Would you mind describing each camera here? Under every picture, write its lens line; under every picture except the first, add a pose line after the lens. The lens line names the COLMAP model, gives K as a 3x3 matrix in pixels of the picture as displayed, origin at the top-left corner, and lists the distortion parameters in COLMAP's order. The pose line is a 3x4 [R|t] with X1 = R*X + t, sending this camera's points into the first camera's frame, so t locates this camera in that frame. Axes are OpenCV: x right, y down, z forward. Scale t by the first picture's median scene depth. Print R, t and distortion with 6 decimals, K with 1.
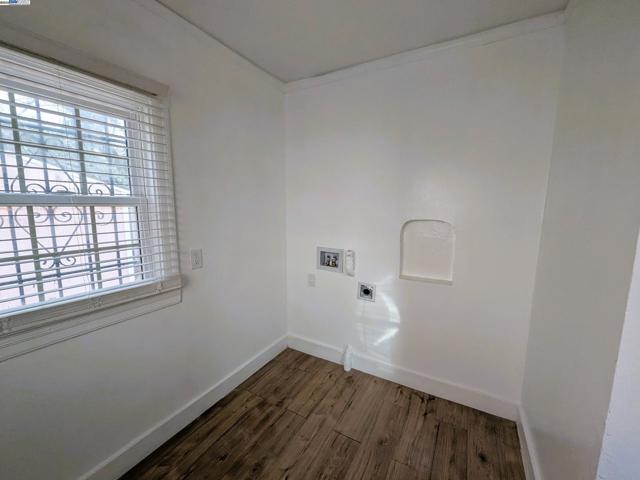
lens RADIAL K [[263.9, 0, 320.0], [0, 263.9, 240.0], [0, 0, 1]] dist [-0.001224, 0.000062]
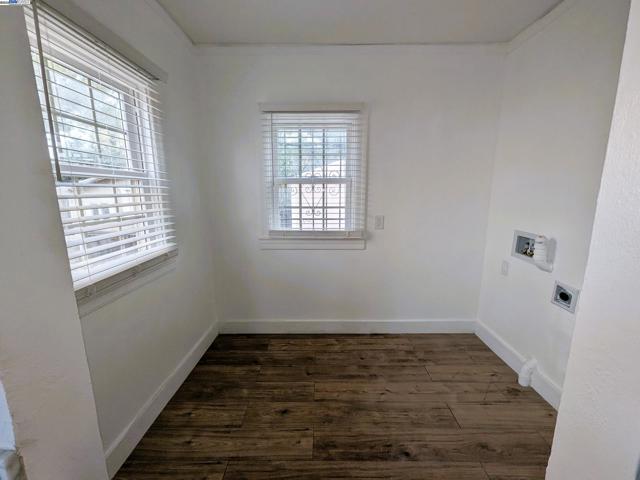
lens RADIAL K [[263.9, 0, 320.0], [0, 263.9, 240.0], [0, 0, 1]] dist [-0.001224, 0.000062]
pose [[0.478367, 0.150496, -0.865168, 0.525046], [-0.109569, 0.987736, 0.111234, 0.039603], [0.871298, 0.041585, 0.488990, 0.051676]]
